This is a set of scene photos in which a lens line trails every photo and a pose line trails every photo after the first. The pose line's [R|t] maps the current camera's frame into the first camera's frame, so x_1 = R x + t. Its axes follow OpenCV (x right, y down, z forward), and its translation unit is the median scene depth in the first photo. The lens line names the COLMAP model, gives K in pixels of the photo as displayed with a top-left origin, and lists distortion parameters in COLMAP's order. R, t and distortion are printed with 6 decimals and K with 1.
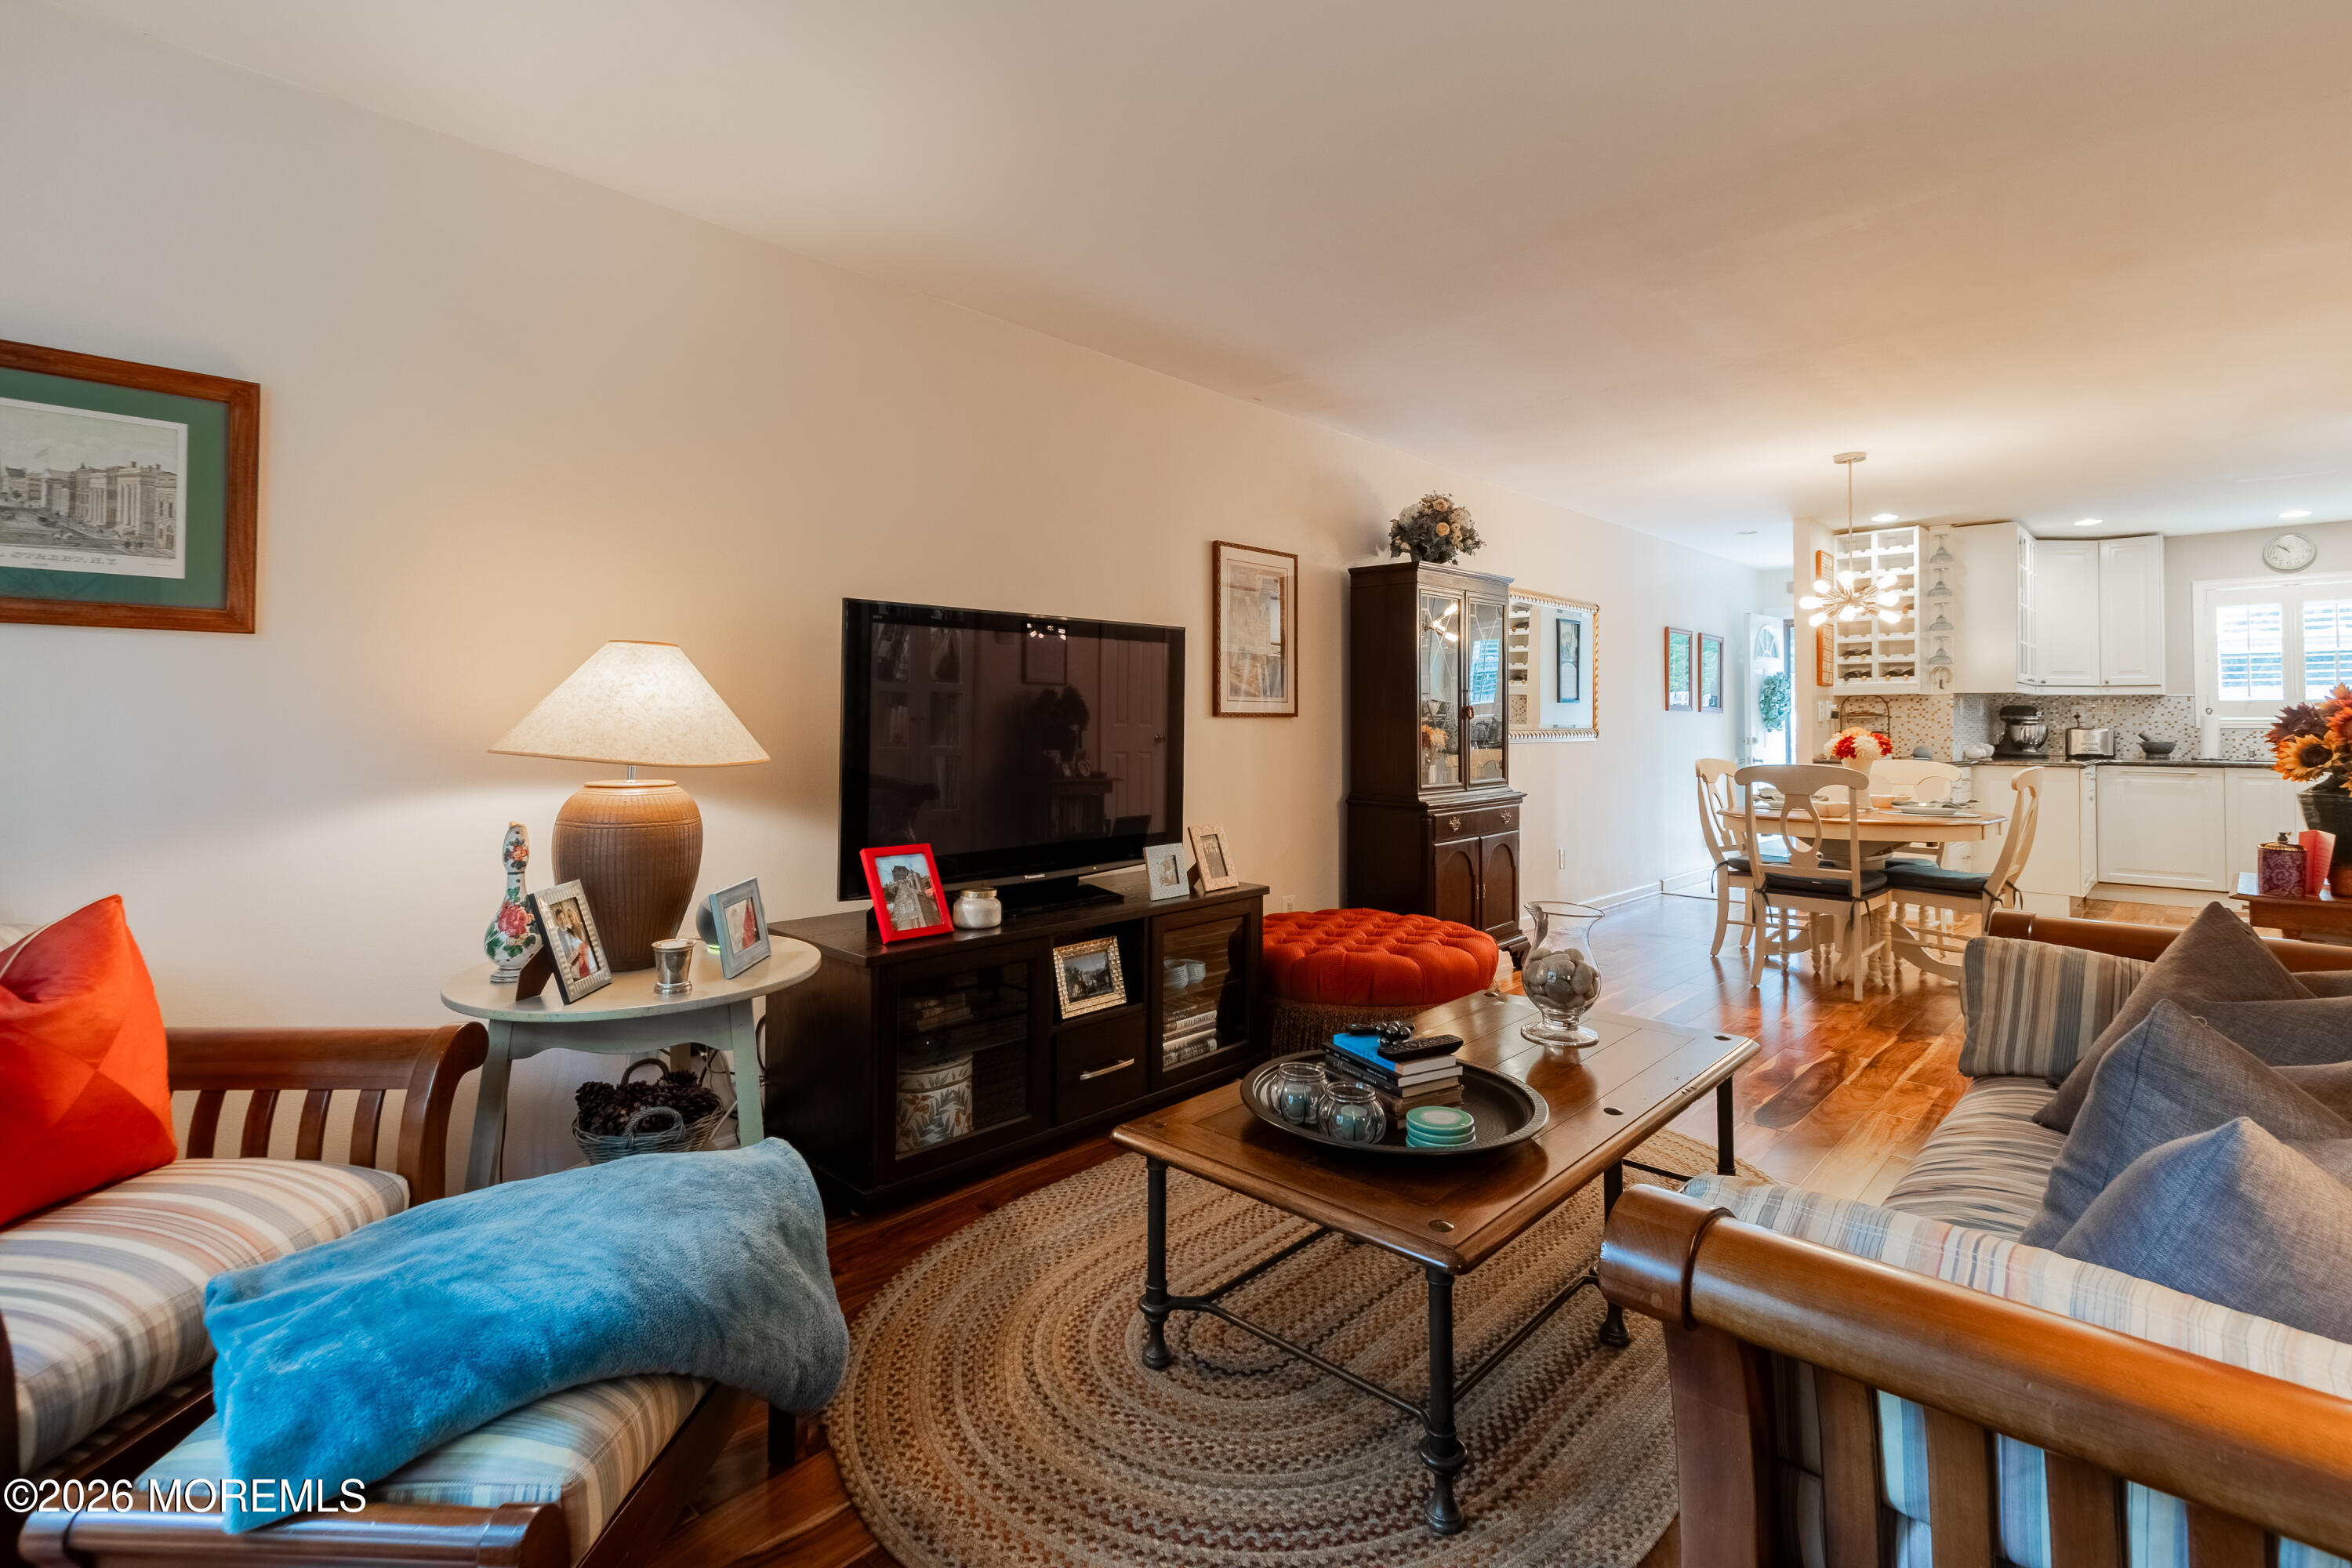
lens RADIAL K [[1090.3, 0, 1161.2], [0, 1090.3, 708.8], [0, 0, 1]] dist [0.000805, -0.001040]
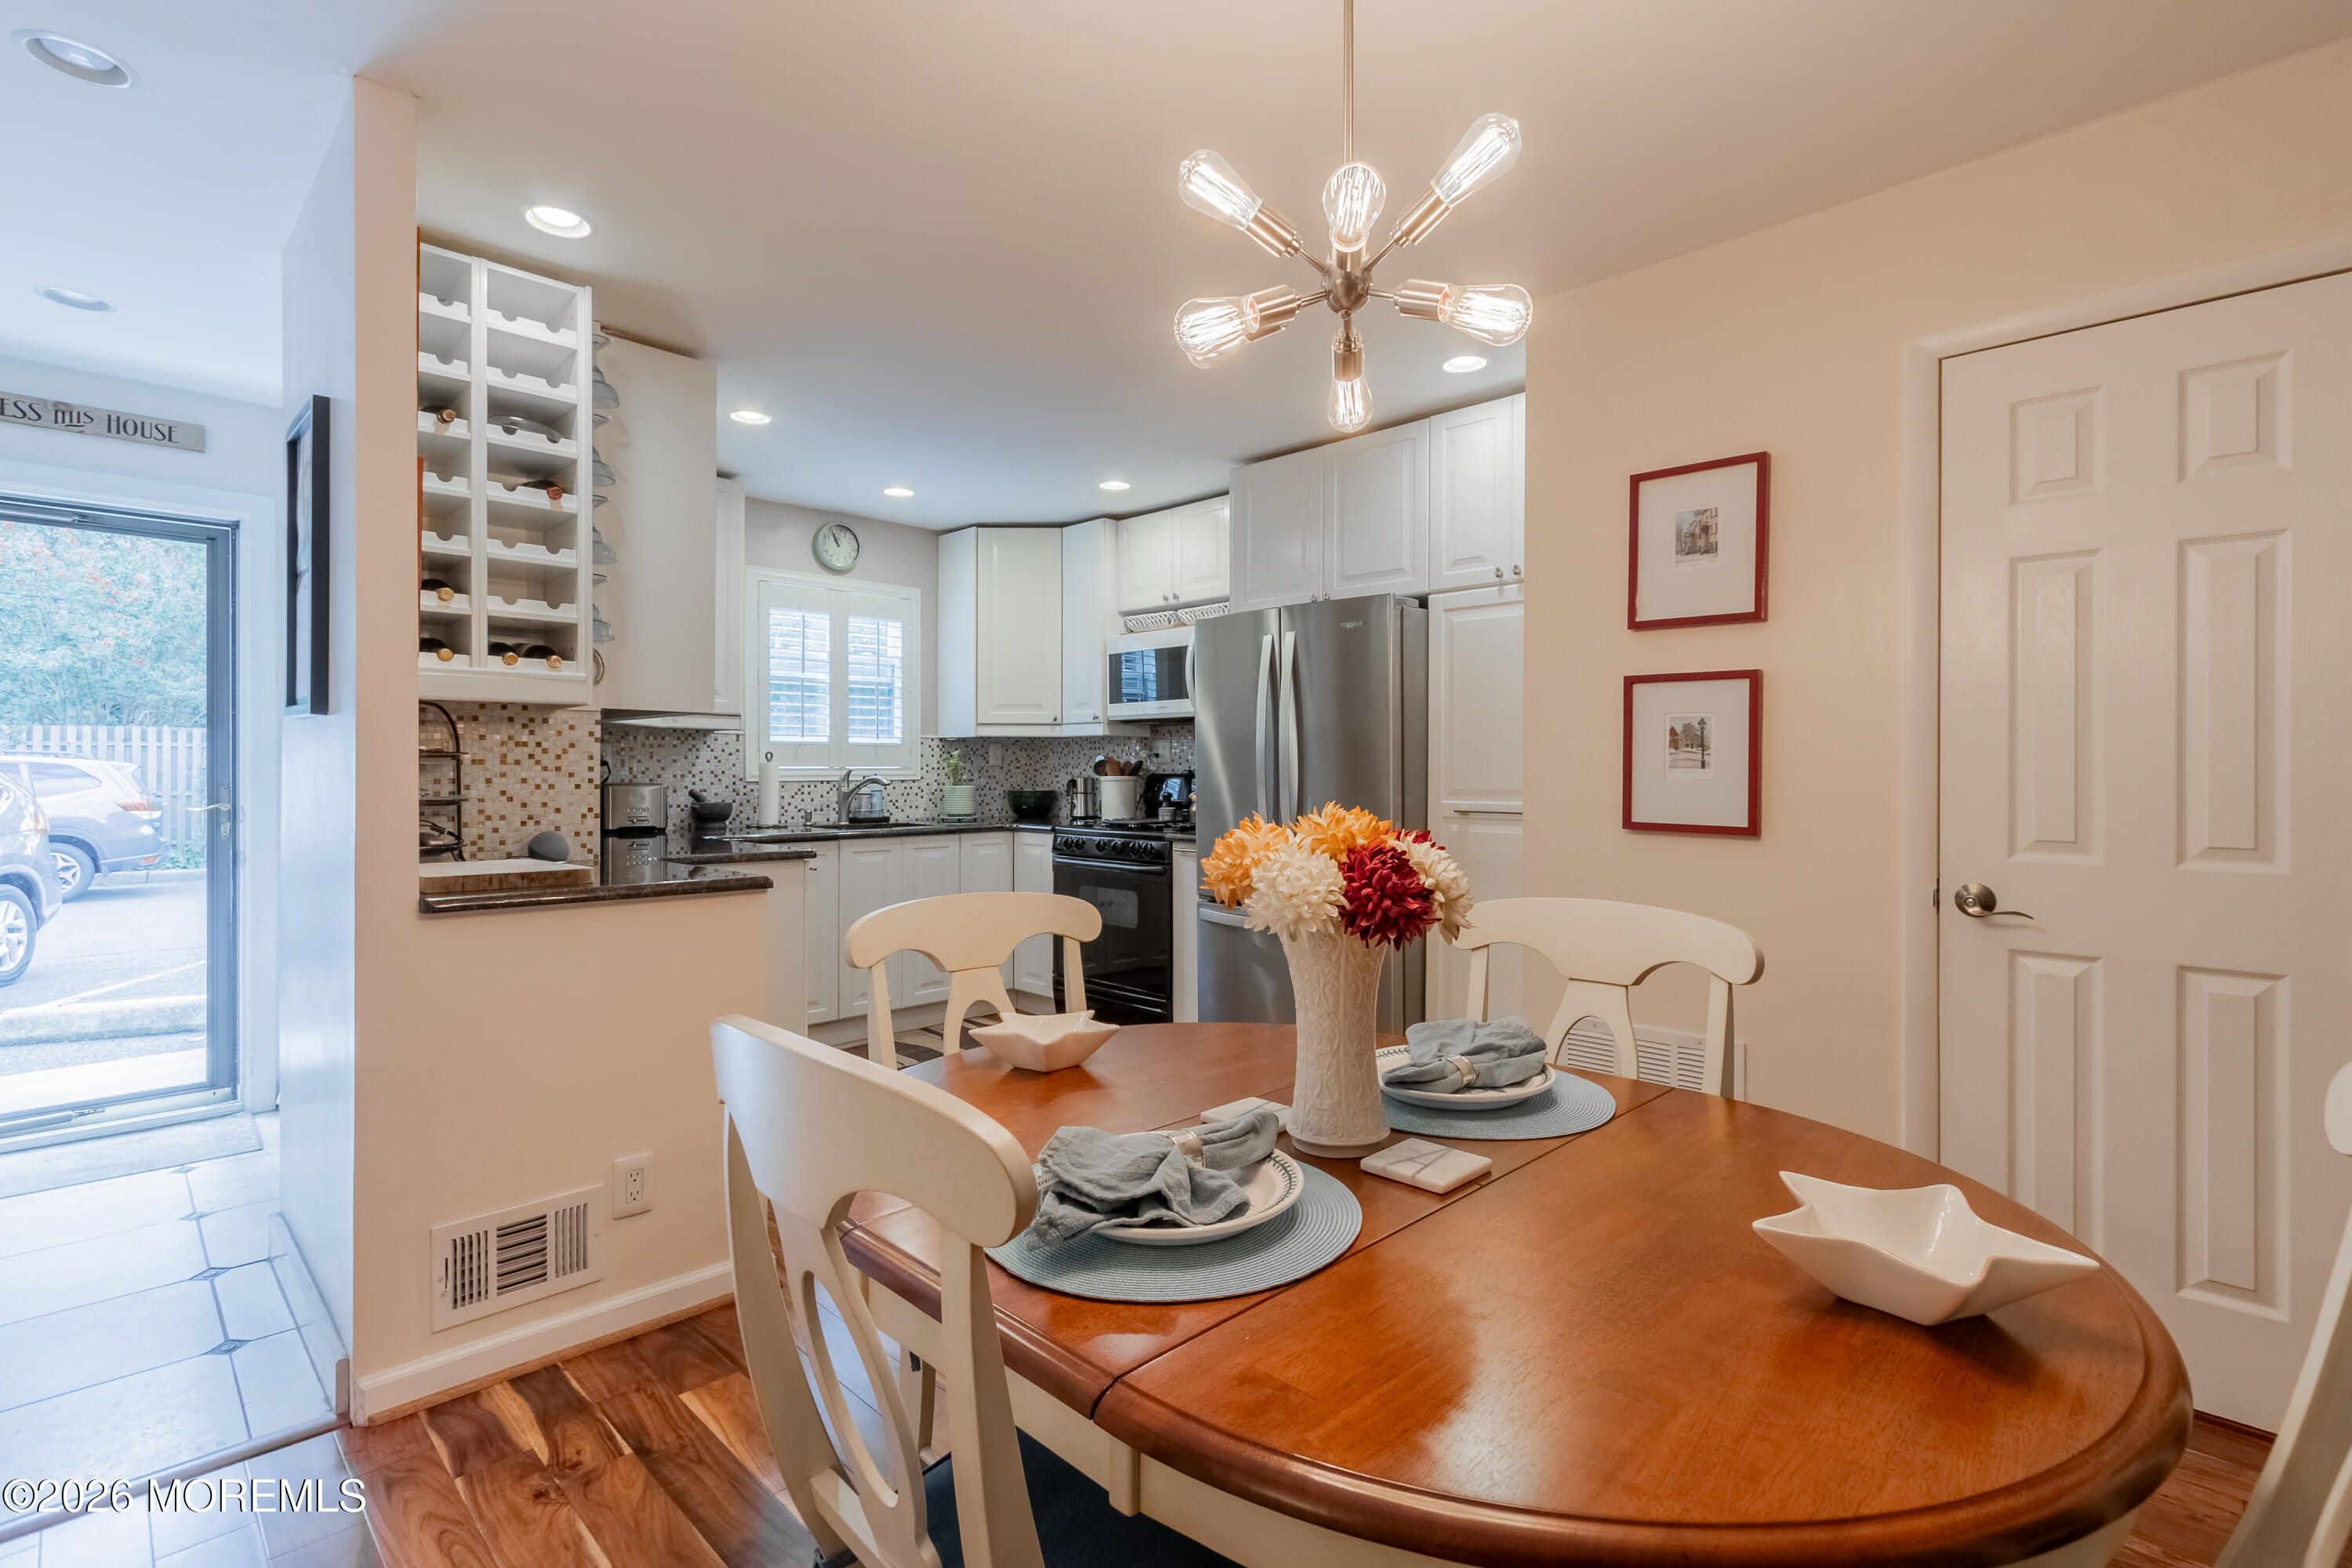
lens RADIAL K [[1078.3, 0, 1180.1], [0, 1078.3, 773.2], [0, 0, 1]] dist [0.000466, -0.000047]
pose [[0.000843, -0.002531, 0.999996, 0.287565], [-0.014802, 0.999887, 0.002543, 0.007107], [-0.999890, -0.014804, 0.000806, 0.758504]]
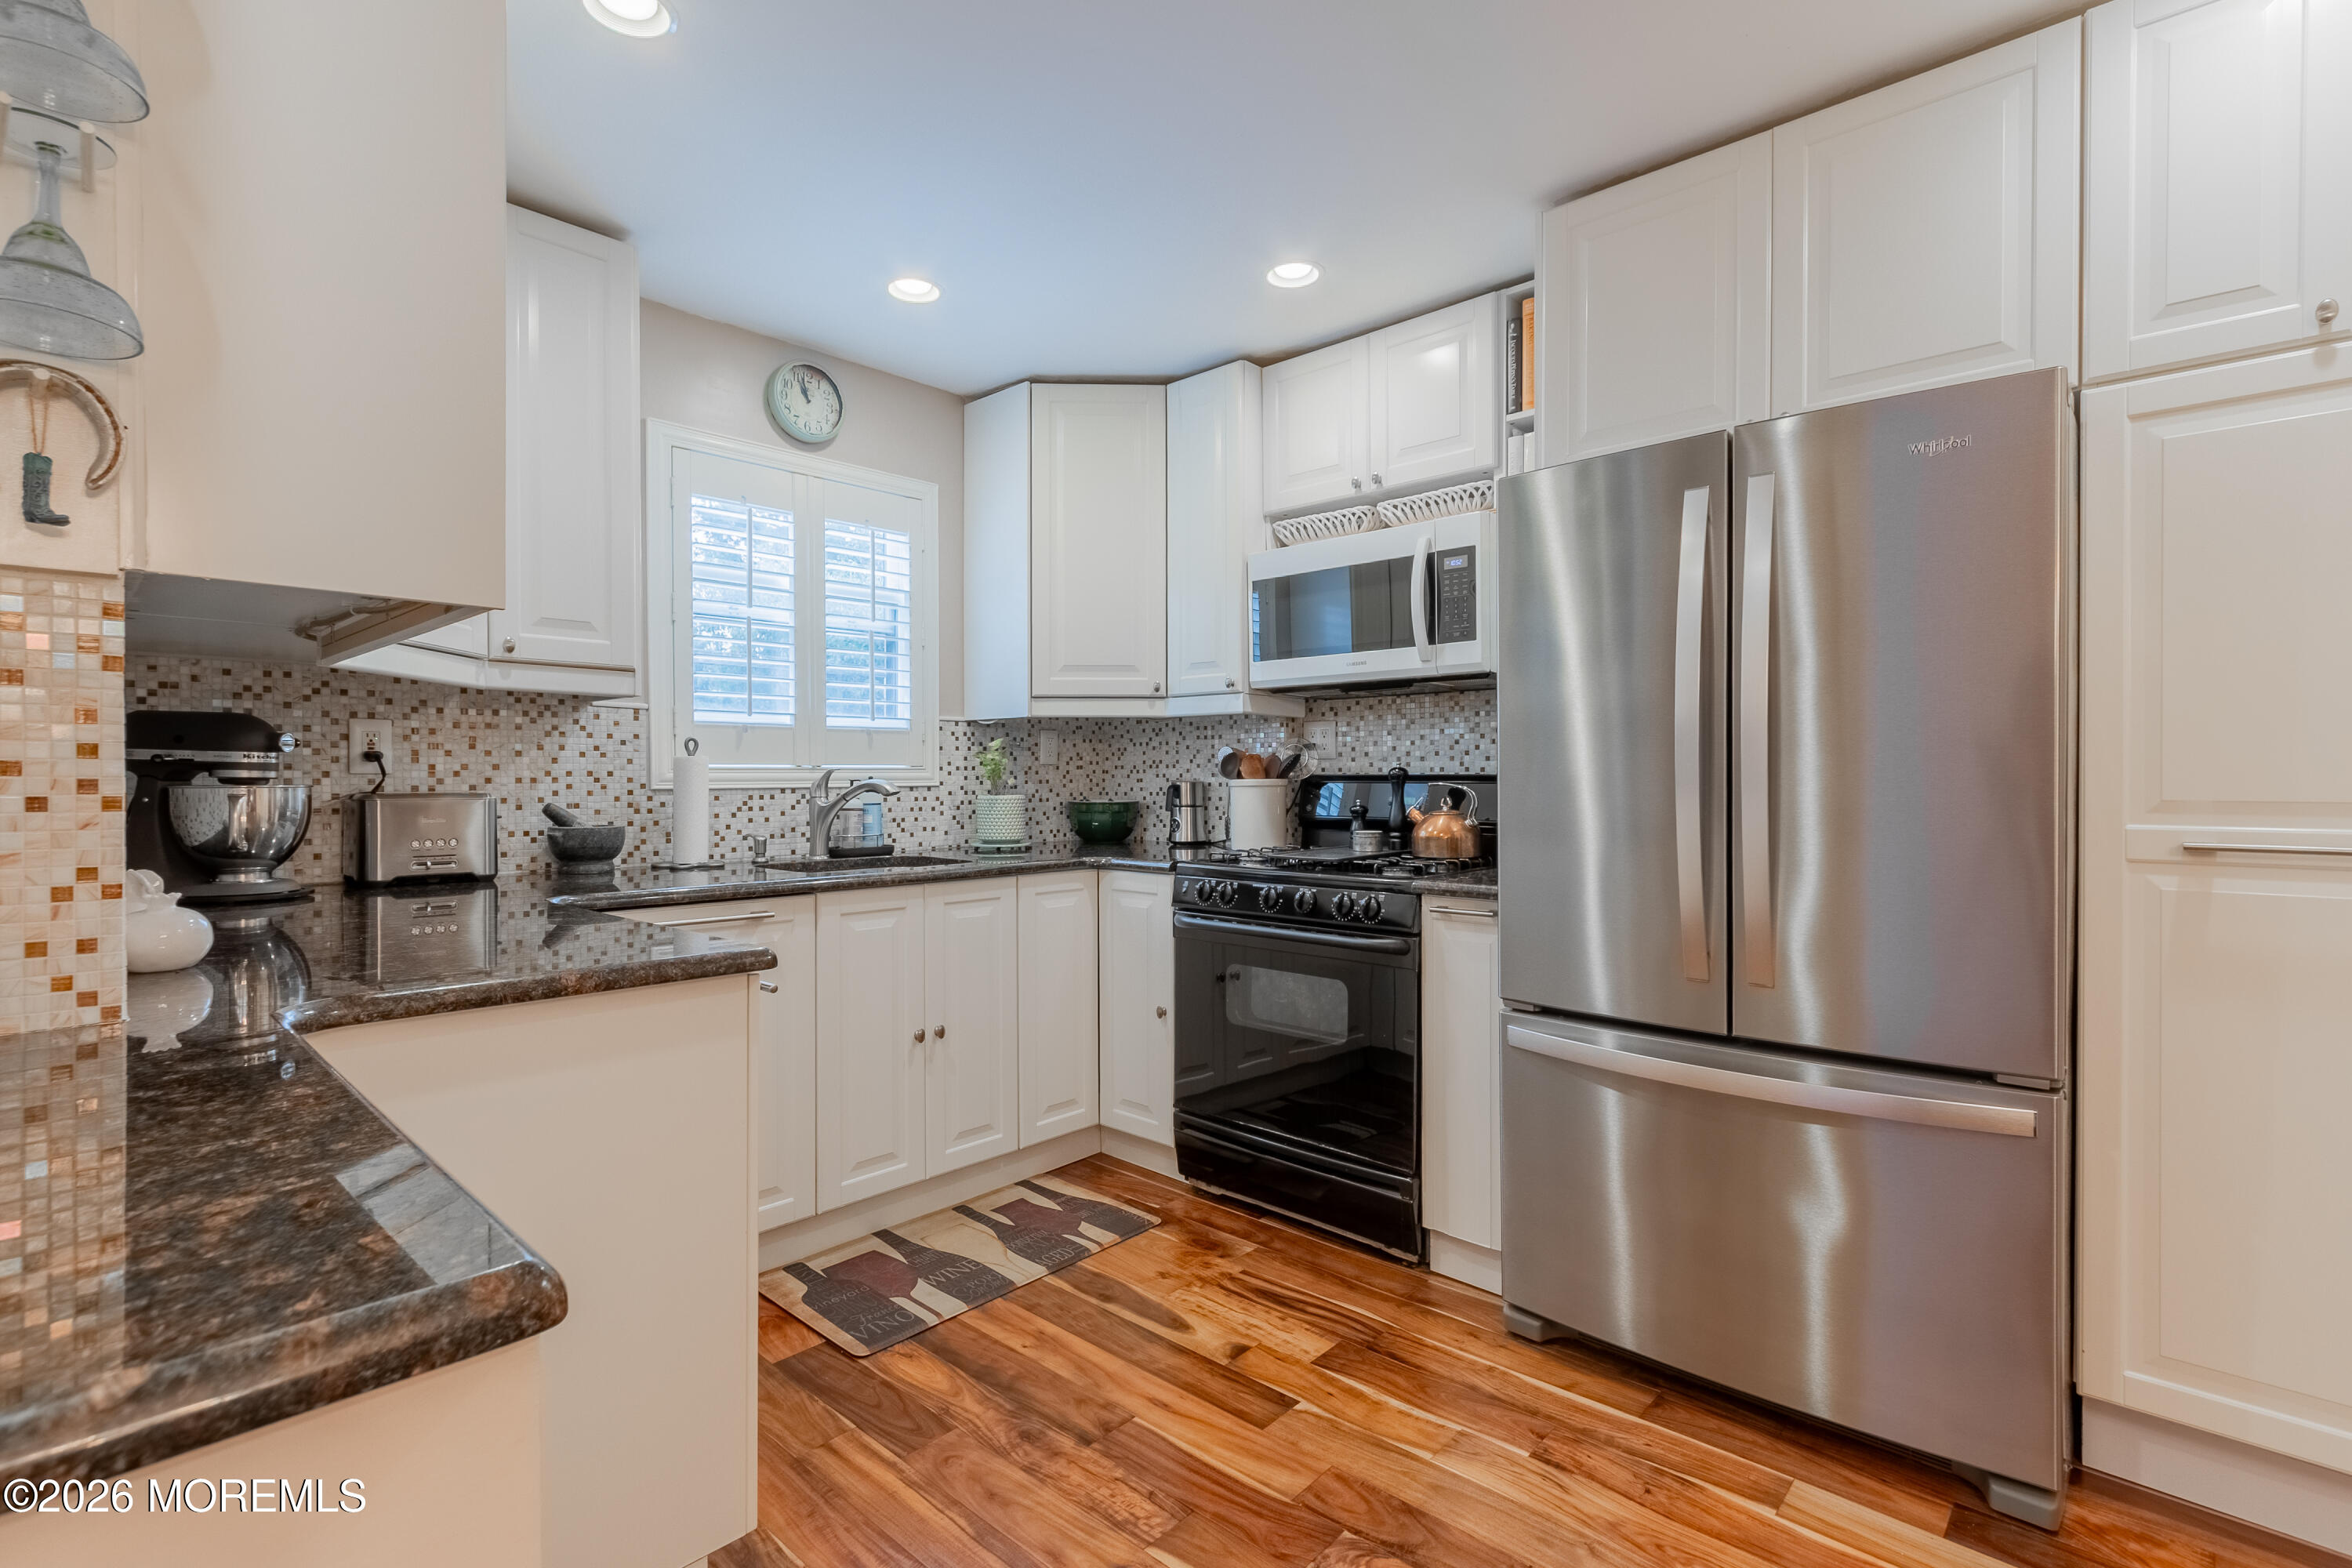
lens RADIAL K [[1094.4, 0, 1176.0], [0, 1094.4, 784.0], [0, 0, 1]] dist [0.003142, 0.000152]
pose [[-0.028142, -0.005437, 0.999589, 0.568869], [-0.011810, 0.999917, 0.005106, 0.011973], [-0.999534, -0.011661, -0.028204, 0.854563]]
